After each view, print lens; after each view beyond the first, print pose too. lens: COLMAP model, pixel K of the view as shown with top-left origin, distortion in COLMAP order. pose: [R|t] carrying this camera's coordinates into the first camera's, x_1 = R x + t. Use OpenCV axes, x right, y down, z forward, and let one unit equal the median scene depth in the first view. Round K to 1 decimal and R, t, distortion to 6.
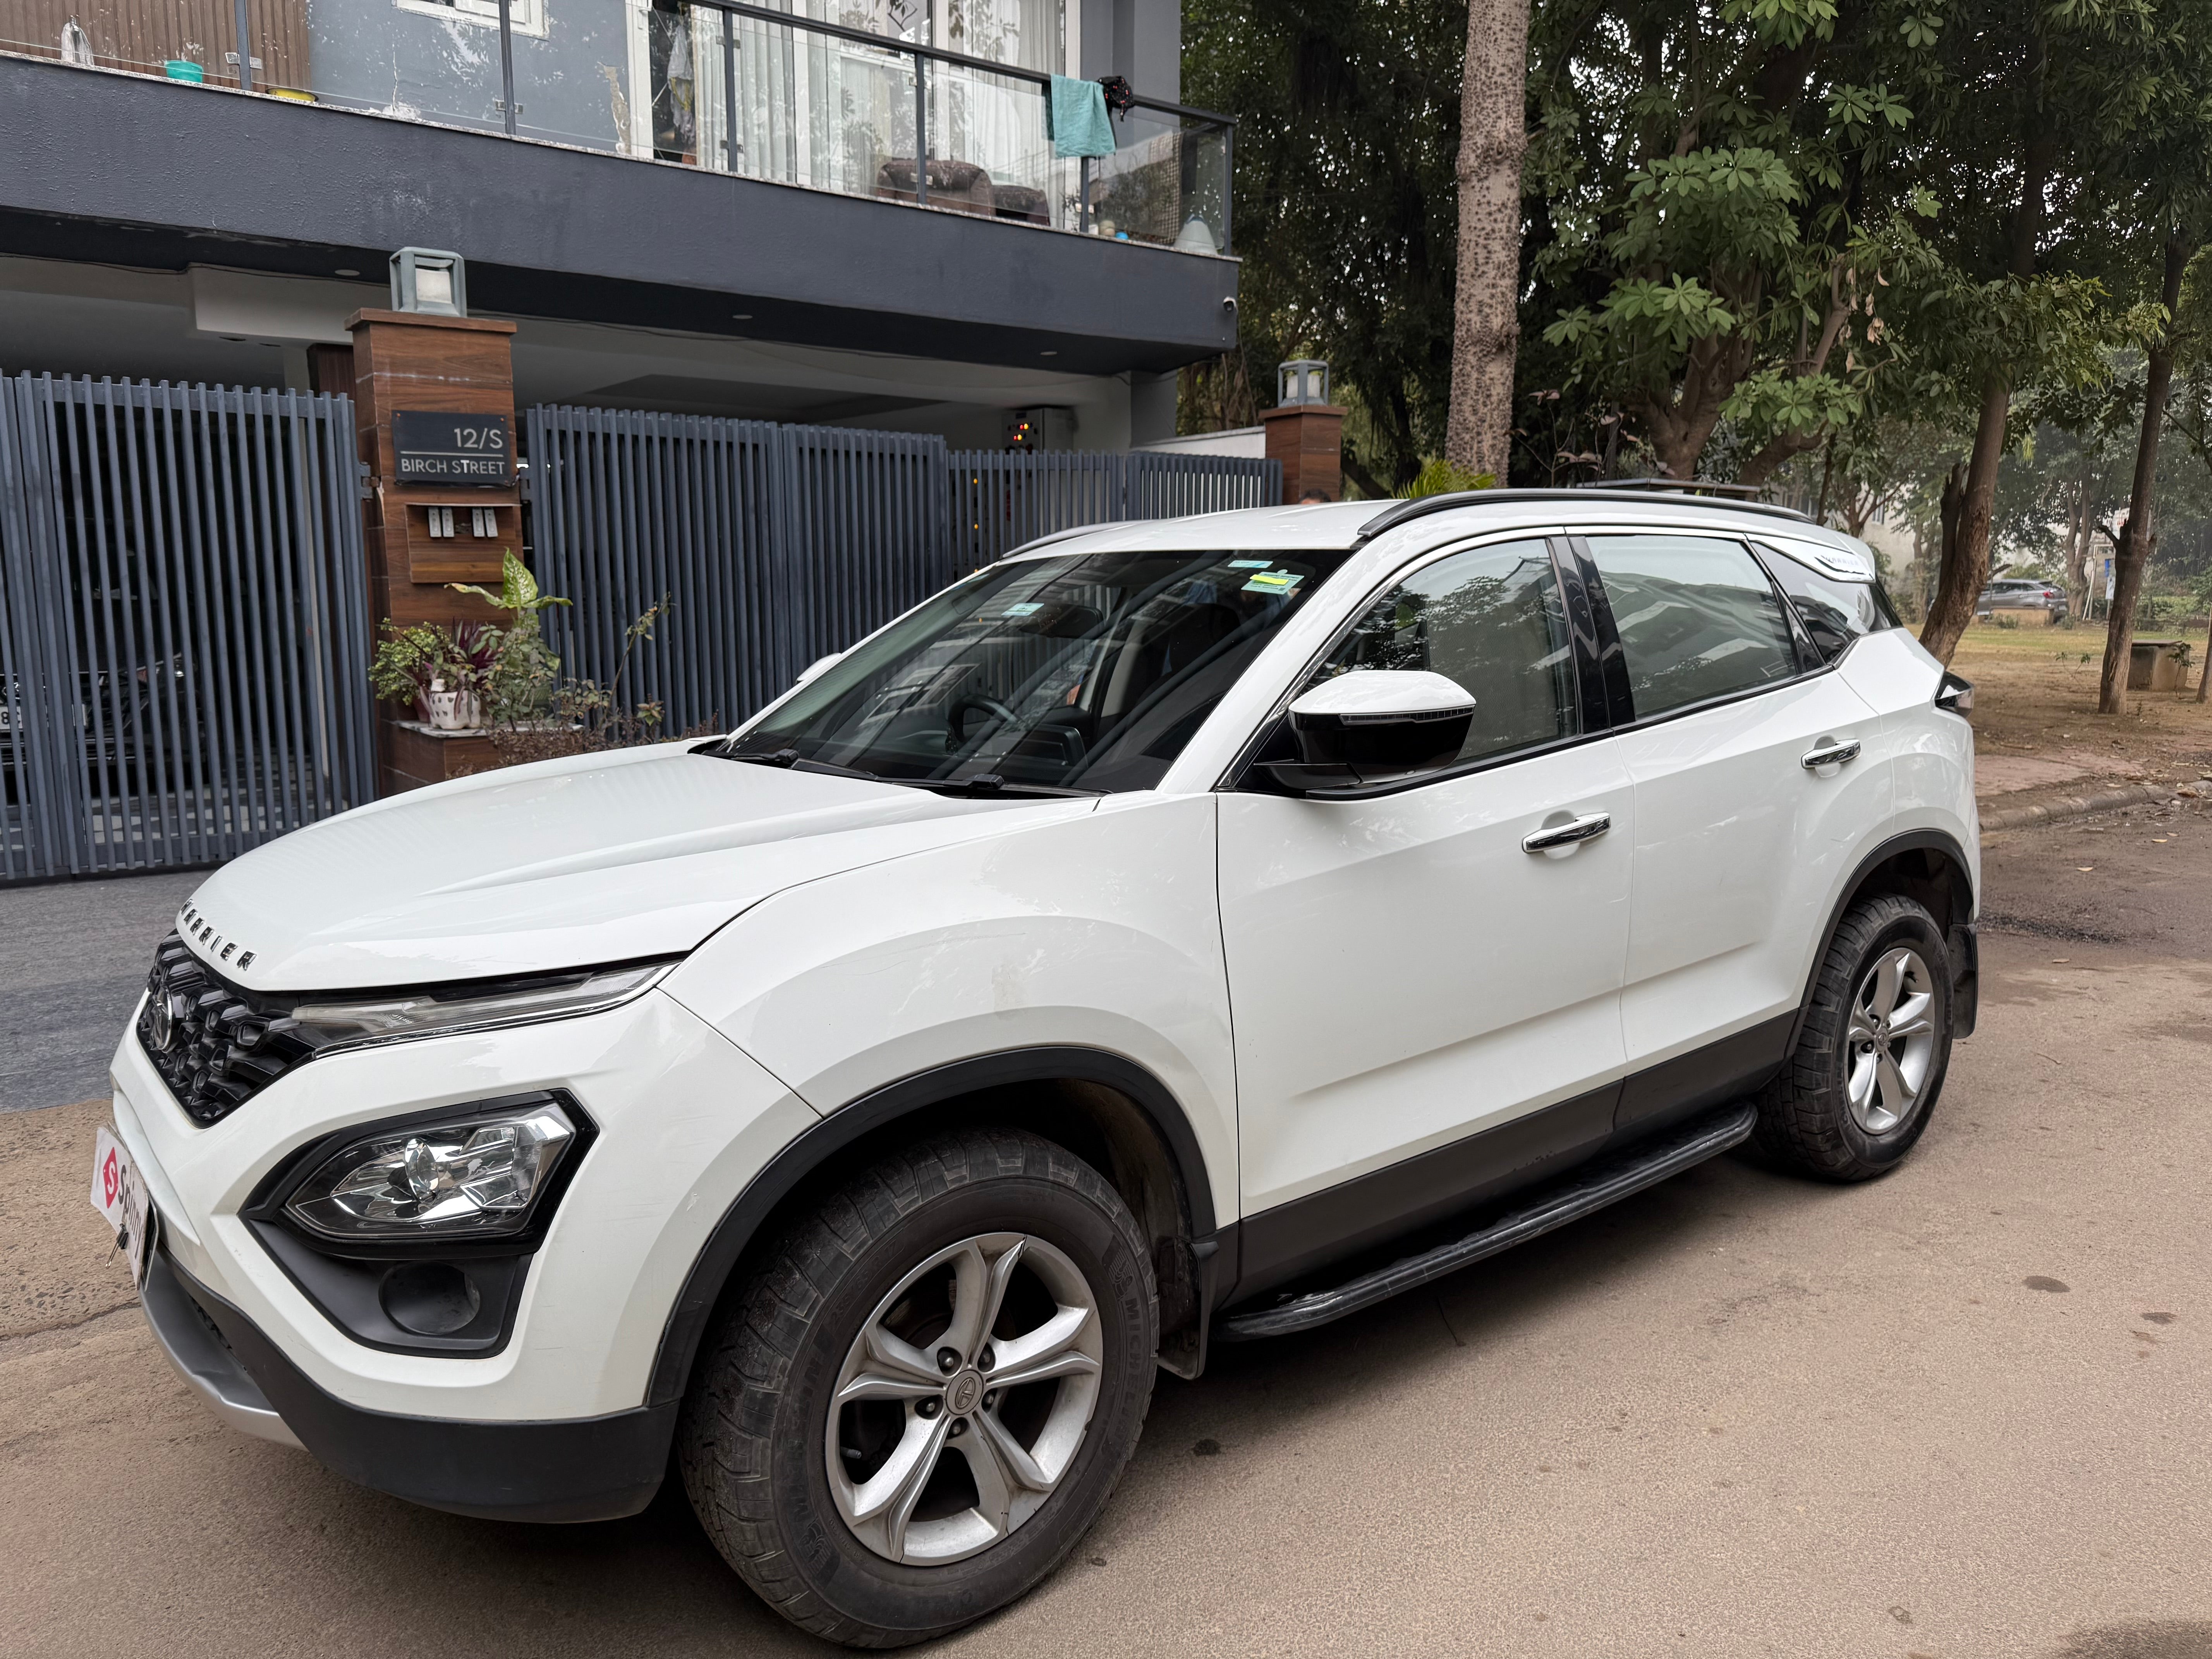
lens RADIAL K [[1572.2, 0, 1106.0], [0, 1572.2, 829.5], [0, 0, 1]] dist [0.004207, -0.028953]
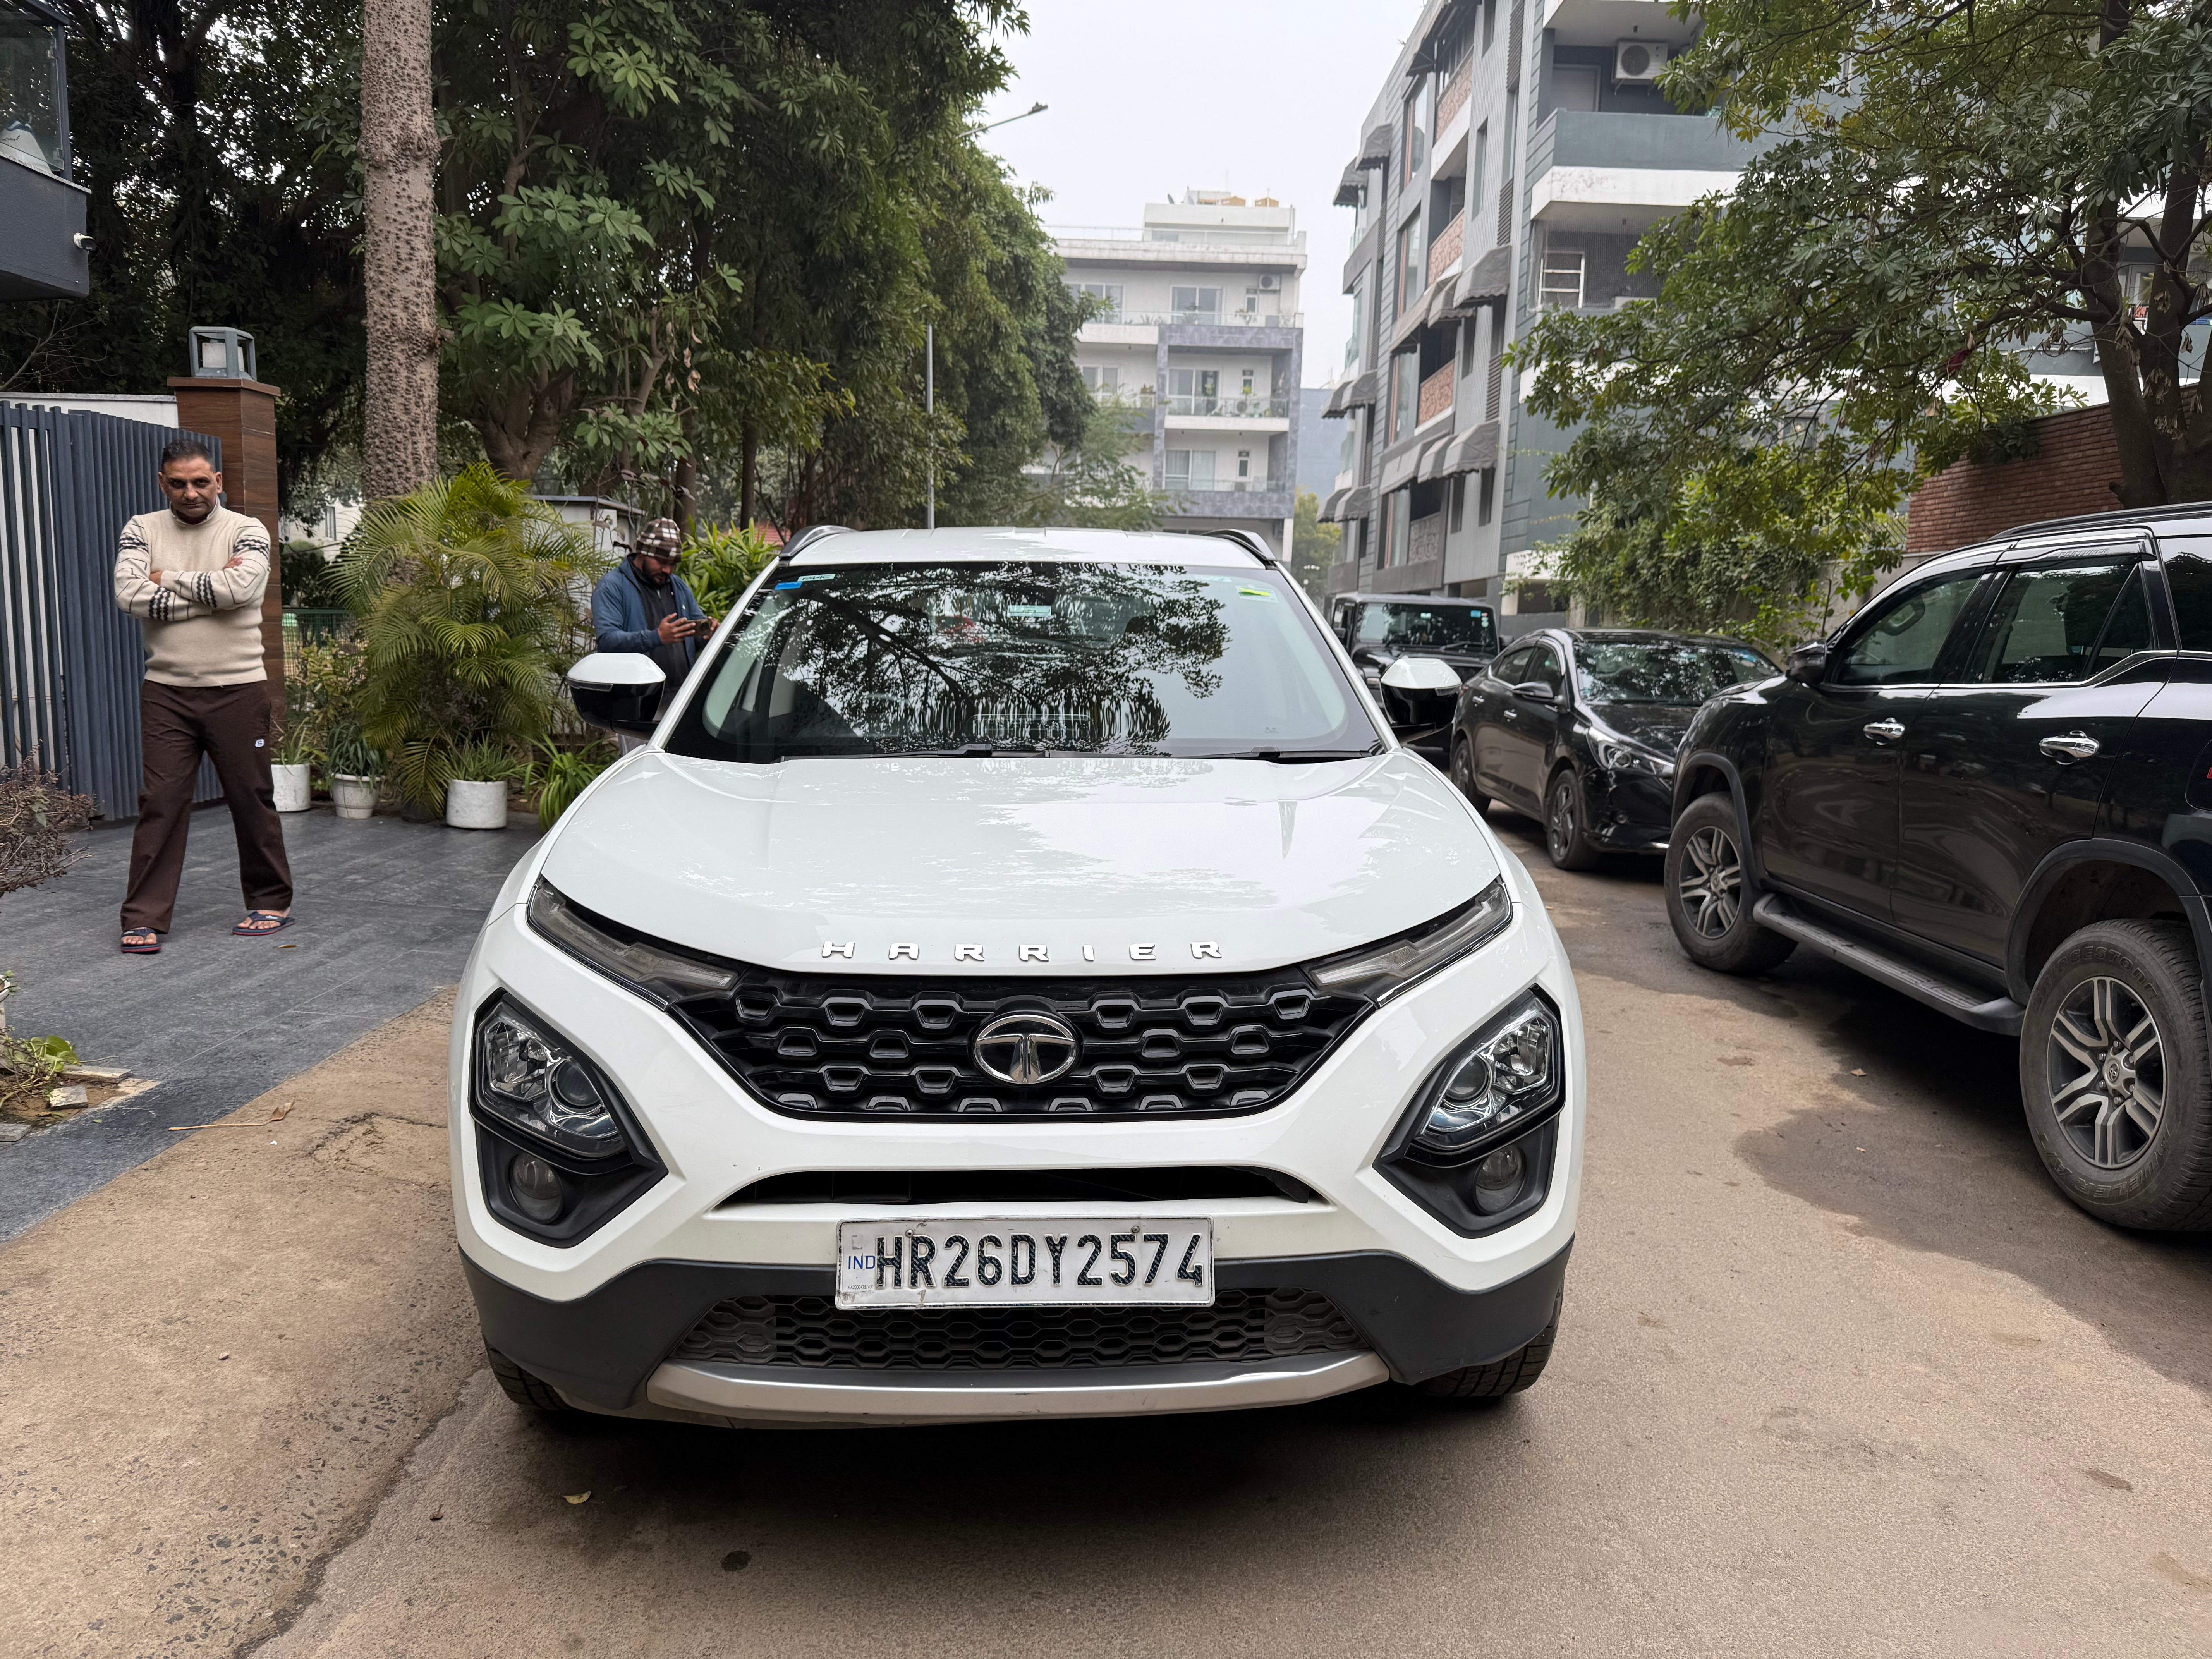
lens RADIAL K [[1540.1, 0, 1106.0], [0, 1540.1, 829.5], [0, 0, 1]] dist [0.004897, 0.001930]
pose [[0.592246, -0.089697, 0.800749, -0.297823], [0.093593, 0.994716, 0.042202, -0.008859], [-0.800303, 0.049951, 0.597512, 0.100642]]
